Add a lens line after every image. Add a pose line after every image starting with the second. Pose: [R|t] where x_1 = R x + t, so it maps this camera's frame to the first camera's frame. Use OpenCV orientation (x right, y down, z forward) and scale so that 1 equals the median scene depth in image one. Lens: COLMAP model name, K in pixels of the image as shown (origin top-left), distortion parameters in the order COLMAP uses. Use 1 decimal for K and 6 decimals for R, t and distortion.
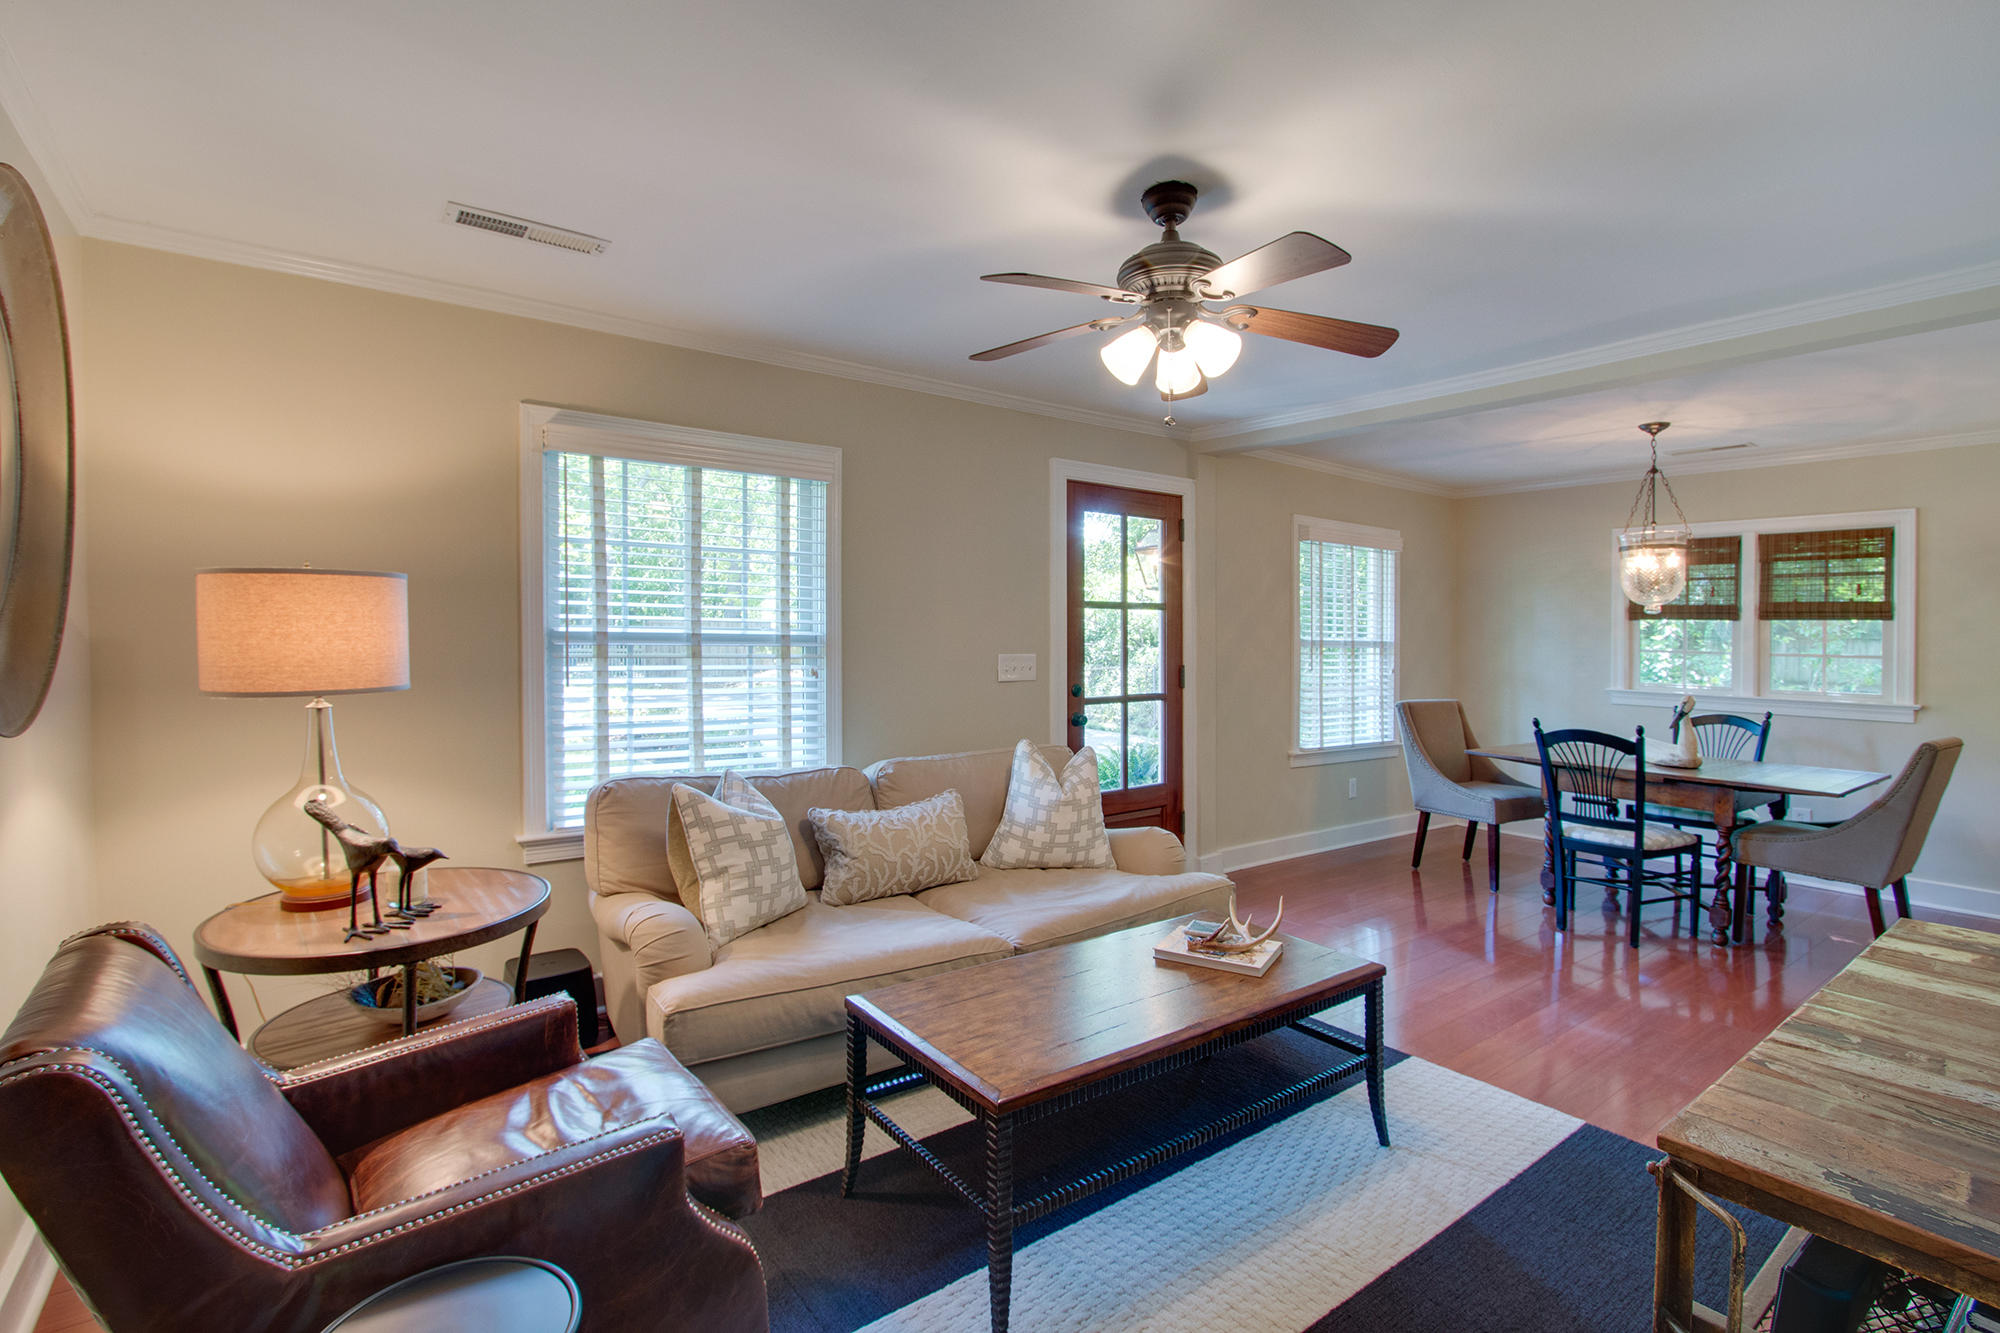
lens RADIAL K [[926.3, 0, 997.3], [0, 926.3, 632.4], [0, 0, 1]] dist [0.000642, 0.000220]
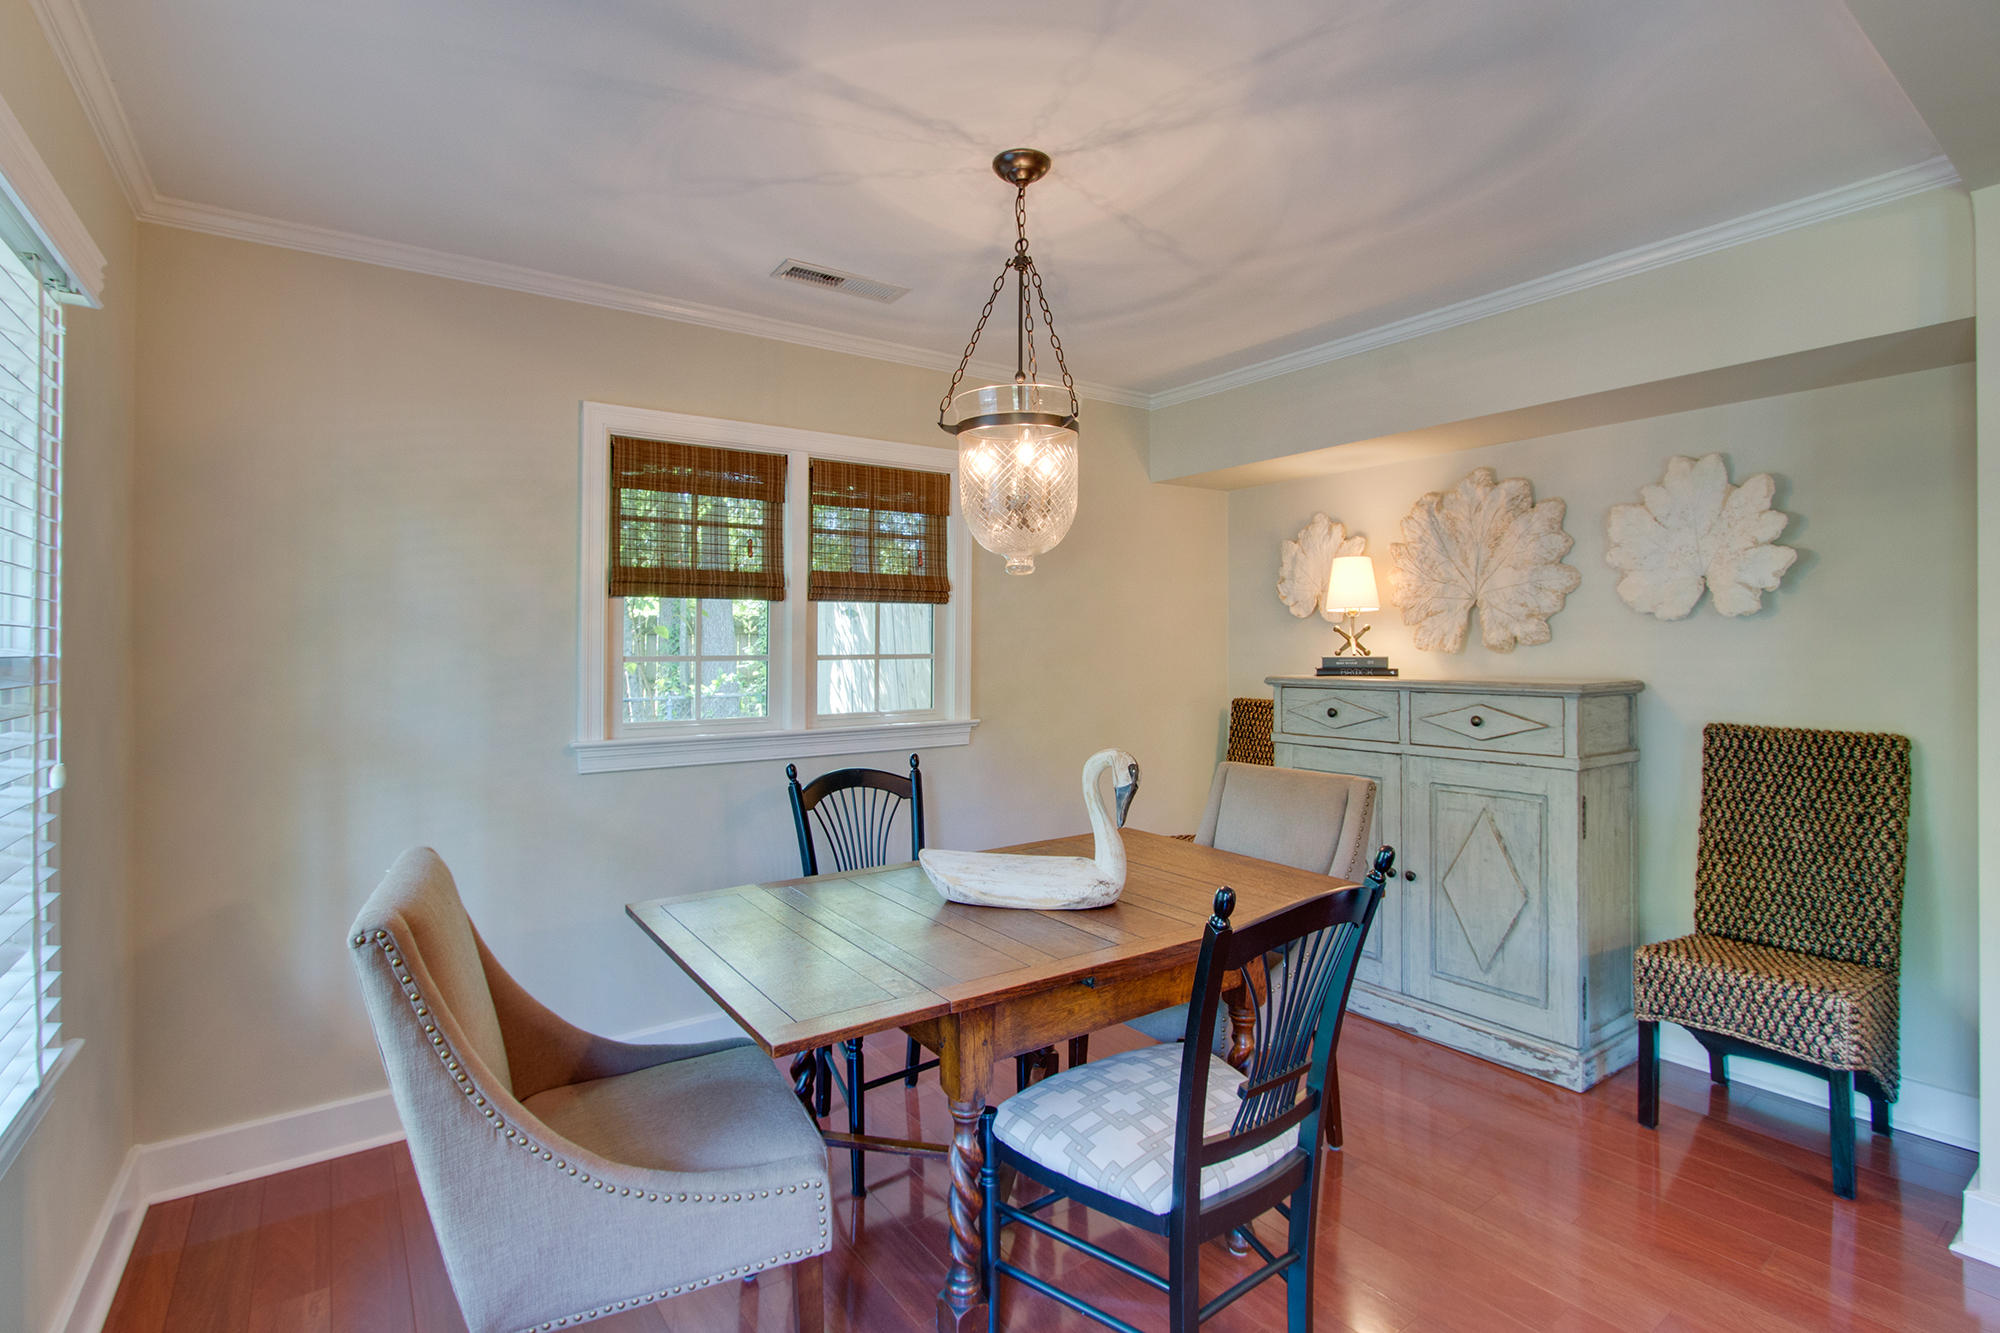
lens RADIAL K [[920.8, 0, 1027.0], [0, 920.8, 654.5], [0, 0, 1]] dist [-0.001565, -0.000531]
pose [[0.017285, -0.050218, 0.998589, 0.245009], [0.000519, 0.998738, 0.050217, -0.009163], [-0.999850, -0.000350, 0.017289, 0.922276]]
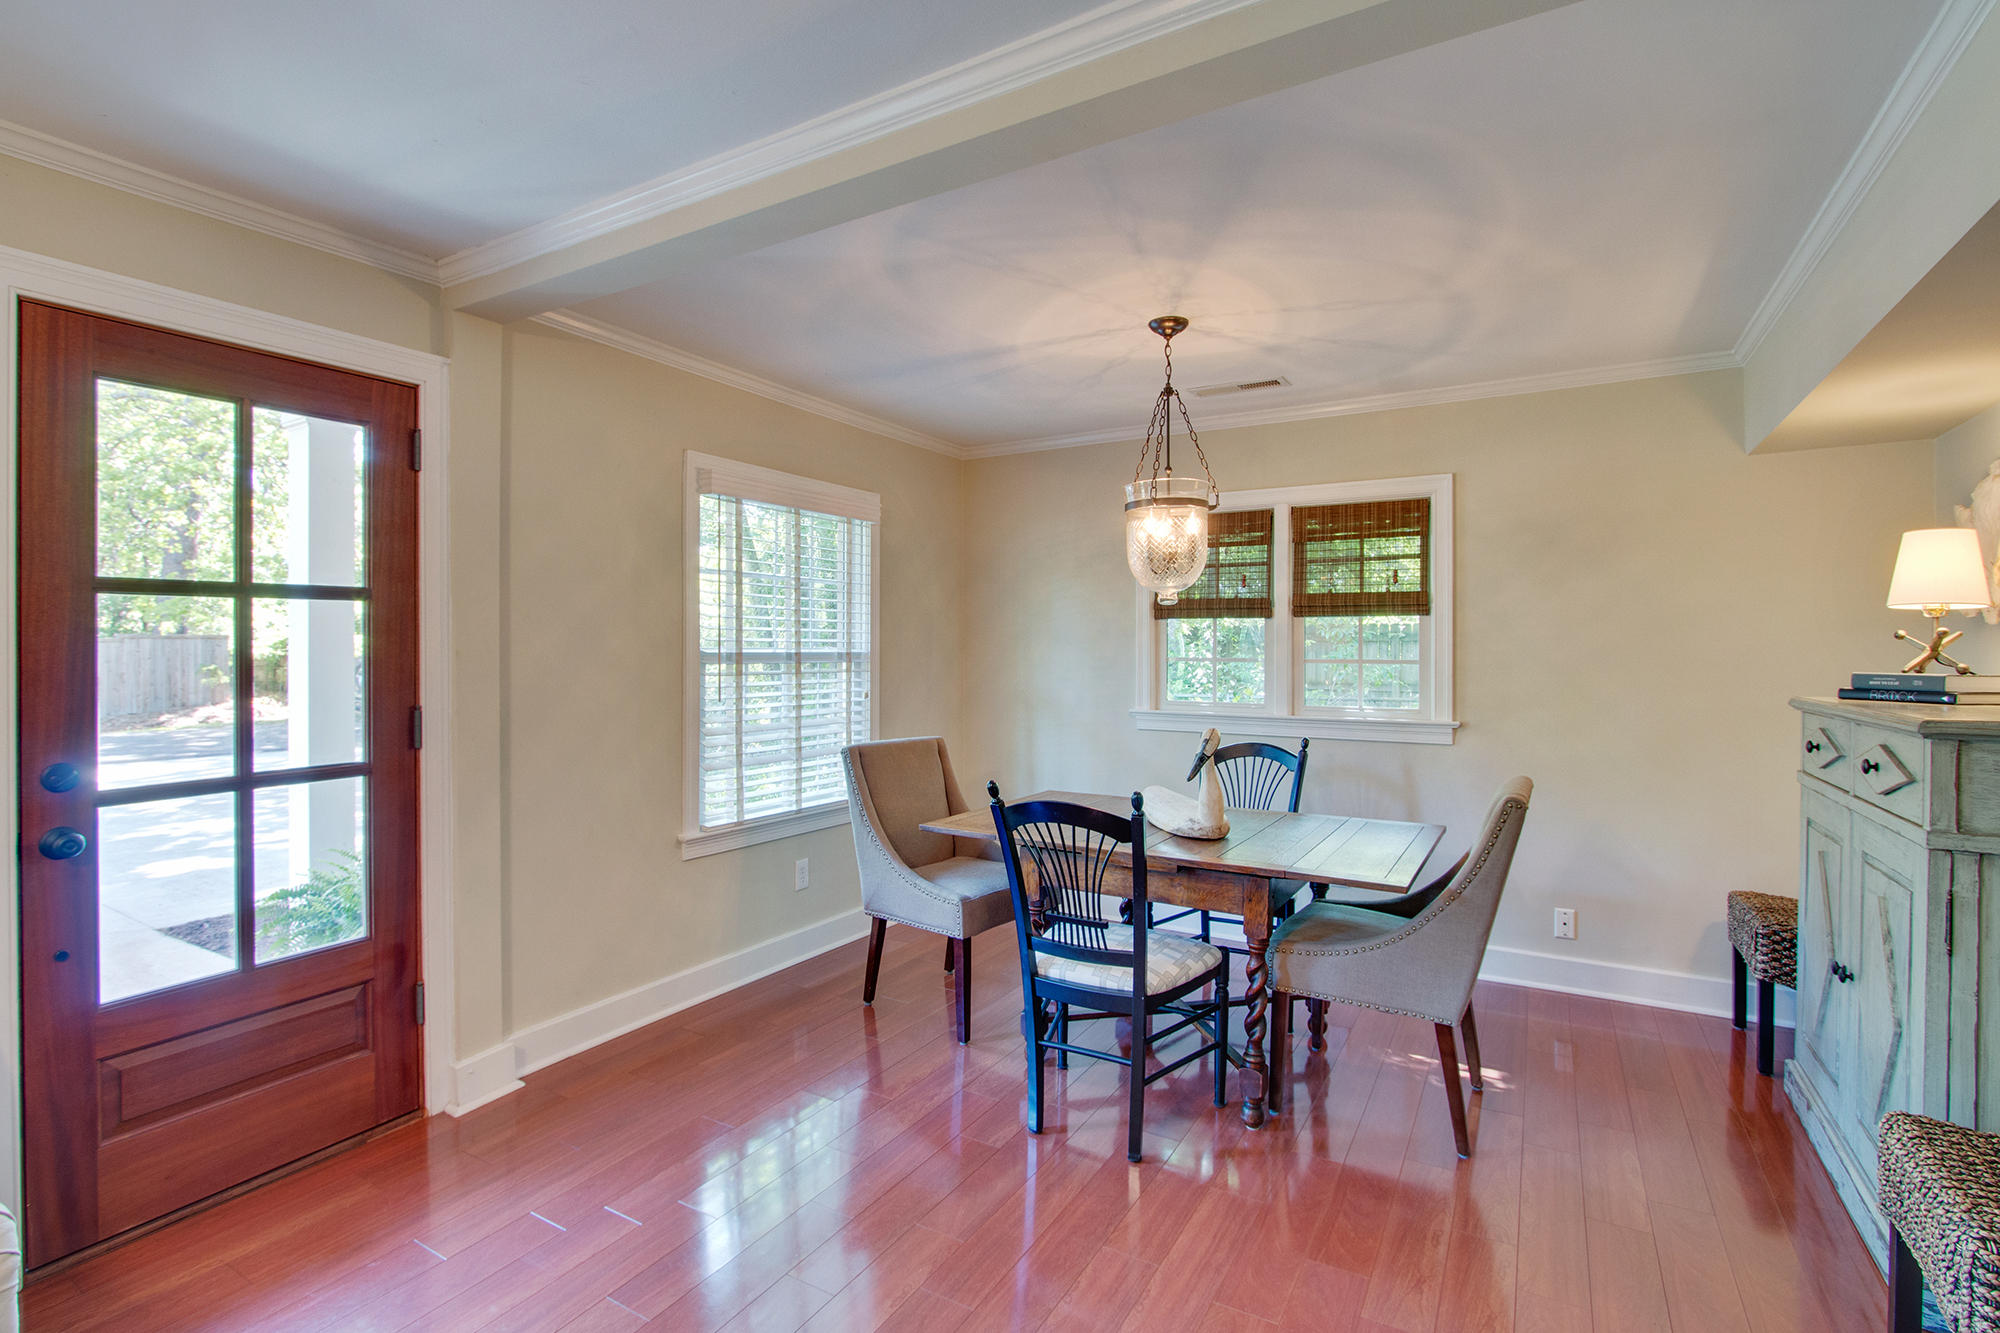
lens RADIAL K [[936.8, 0, 1000.0], [0, 936.8, 666.5], [0, 0, 1]] dist [-0.002738, -0.000603]
pose [[0.922819, -0.023960, 0.384488, 0.315357], [0.014435, 0.999514, 0.027641, 0.003322], [-0.384964, -0.019958, 0.922716, 0.397969]]
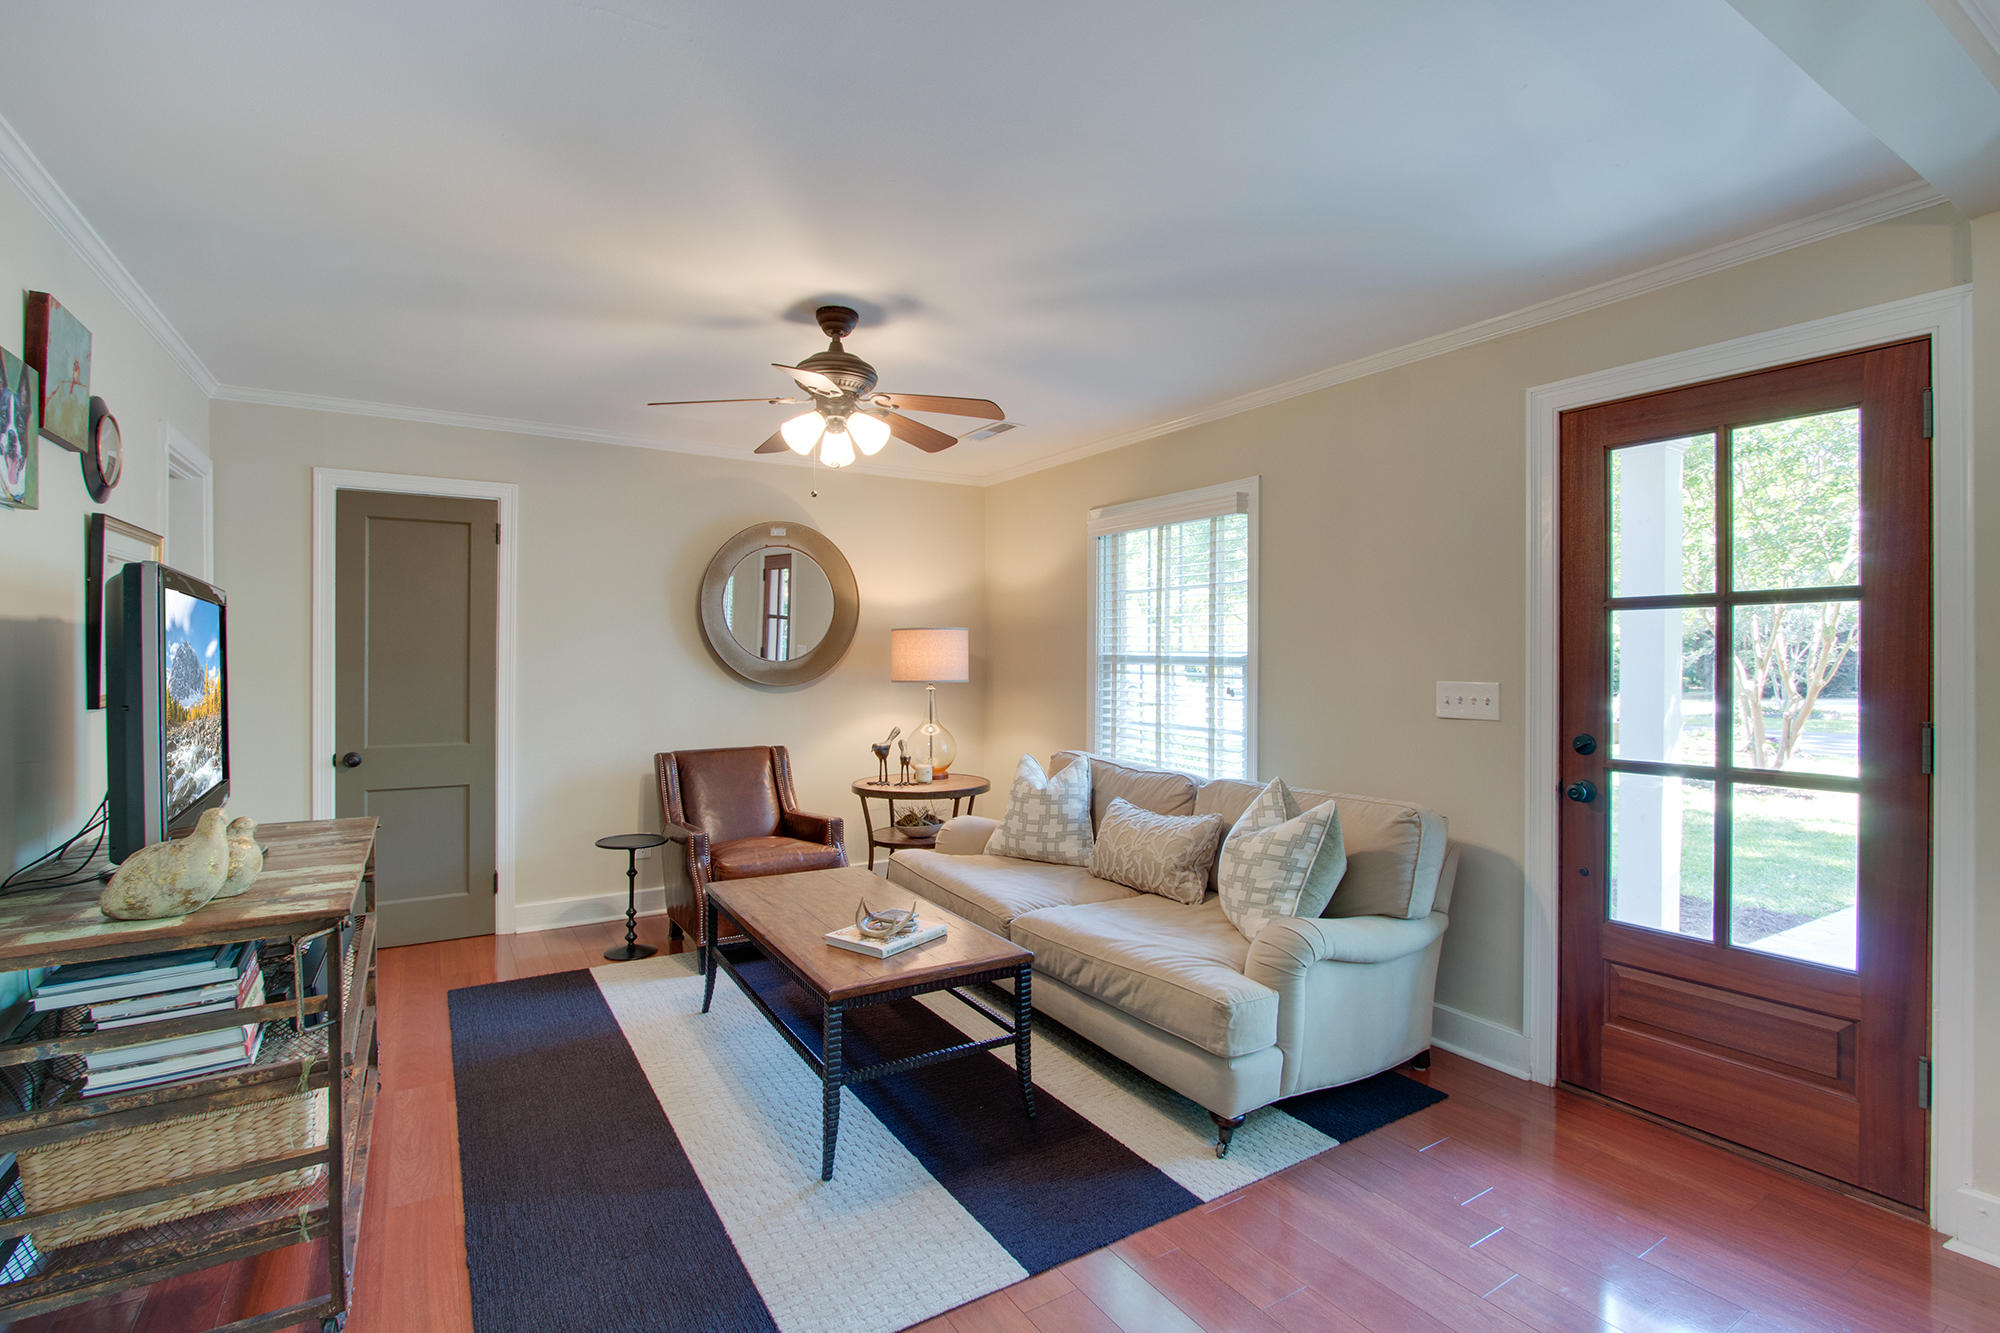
lens RADIAL K [[920.8, 0, 1027.0], [0, 920.8, 654.5], [0, 0, 1]] dist [-0.001565, -0.000531]
pose [[-0.061716, -0.009649, -0.998047, 0.681316], [-0.000526, 0.999953, -0.009635, 0.008227], [0.998094, -0.000070, -0.061719, 0.627850]]
